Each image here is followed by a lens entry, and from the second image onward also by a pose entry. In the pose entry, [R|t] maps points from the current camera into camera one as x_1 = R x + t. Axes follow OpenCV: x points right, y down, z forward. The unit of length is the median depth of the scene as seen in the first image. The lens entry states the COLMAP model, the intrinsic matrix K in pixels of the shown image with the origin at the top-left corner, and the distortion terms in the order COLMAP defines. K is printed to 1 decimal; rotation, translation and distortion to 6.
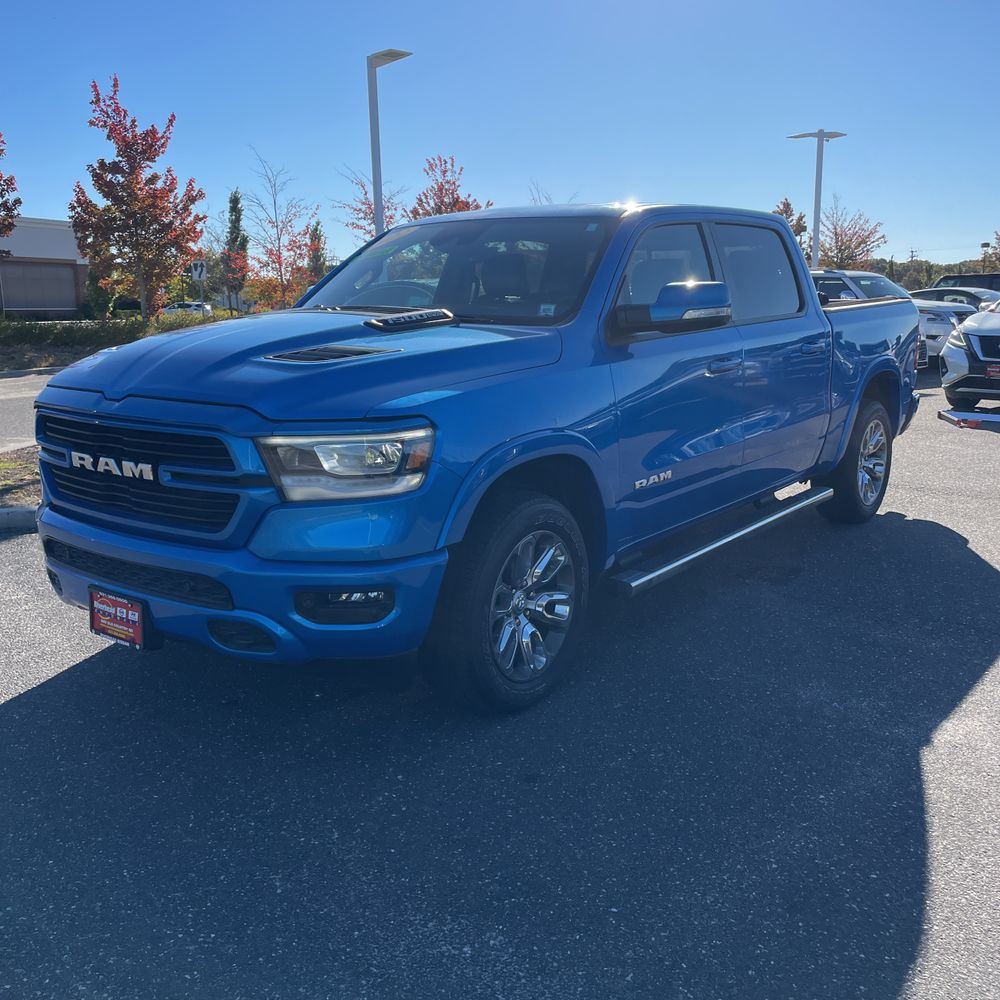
lens RADIAL K [[1027.8, 0, 477.2], [0, 1027.8, 499.0], [0, 0, 1]] dist [0.064935, -0.035995]
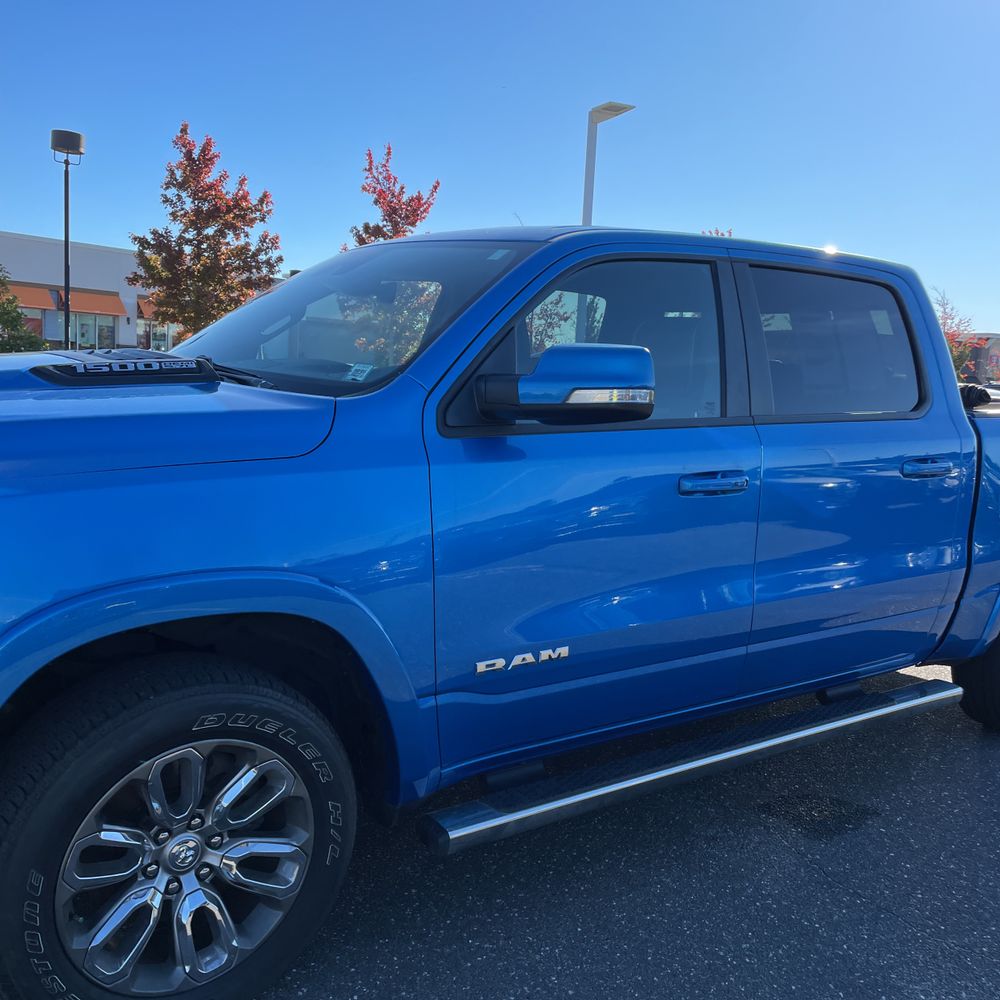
lens RADIAL K [[1027.8, 0, 477.2], [0, 1027.8, 499.0], [0, 0, 1]] dist [0.064935, -0.035995]
pose [[0.957776, 0.099560, -0.269726, 0.221241], [-0.118097, 0.991568, -0.053351, -0.056945], [0.262140, 0.082952, 0.961458, 0.294807]]
